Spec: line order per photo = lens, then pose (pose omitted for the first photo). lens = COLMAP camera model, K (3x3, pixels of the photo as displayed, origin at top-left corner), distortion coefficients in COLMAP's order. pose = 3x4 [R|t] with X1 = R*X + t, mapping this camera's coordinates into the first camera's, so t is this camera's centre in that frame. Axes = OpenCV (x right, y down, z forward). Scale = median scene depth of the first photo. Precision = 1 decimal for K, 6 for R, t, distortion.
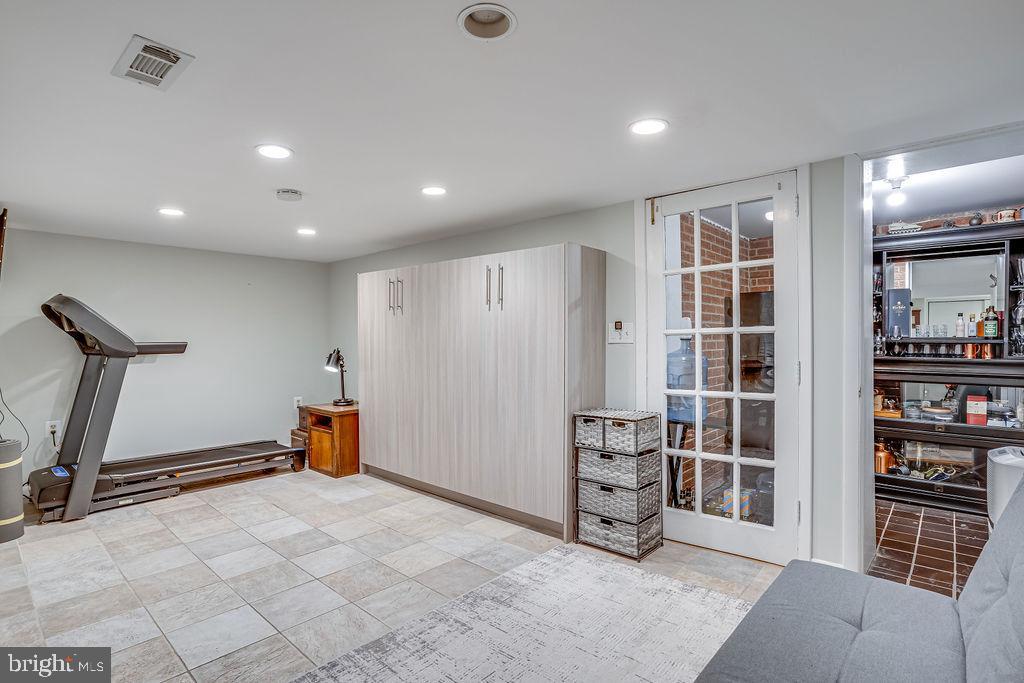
lens RADIAL K [[508.6, 0, 511.5], [0, 508.6, 338.1], [0, 0, 1]] dist [-0.045468, 0.004428]
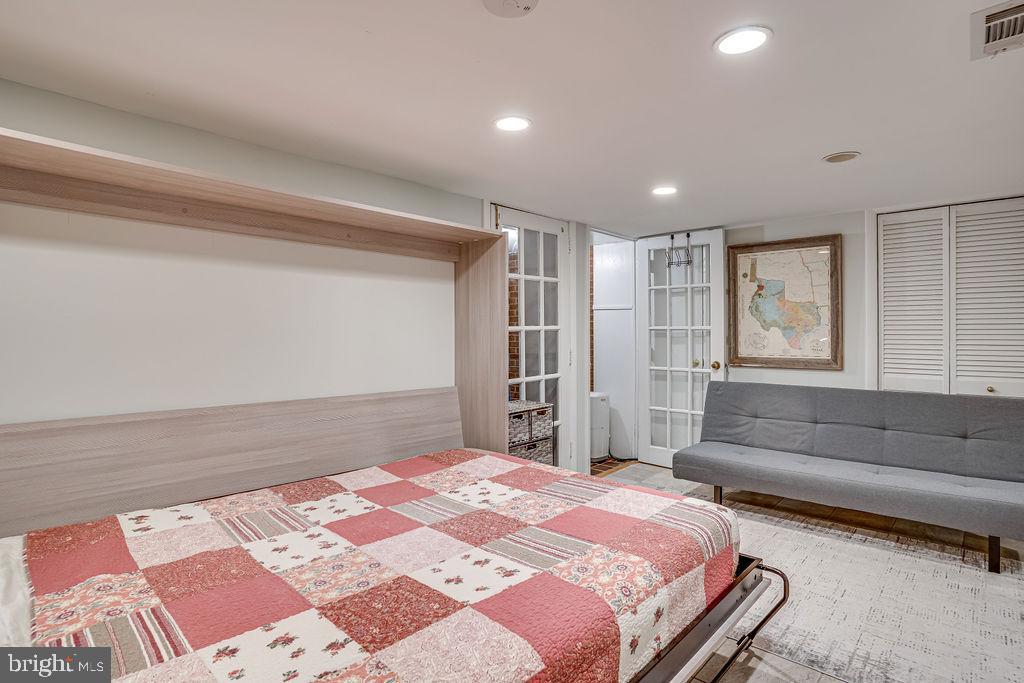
lens RADIAL K [[508.6, 0, 512.3], [0, 508.6, 337.6], [0, 0, 1]] dist [-0.045468, 0.004428]
pose [[0.022234, -0.005752, 0.999736, -0.496501], [0.010434, 0.999930, 0.005521, 0.000676], [-0.999698, 0.010309, 0.022293, 0.582693]]
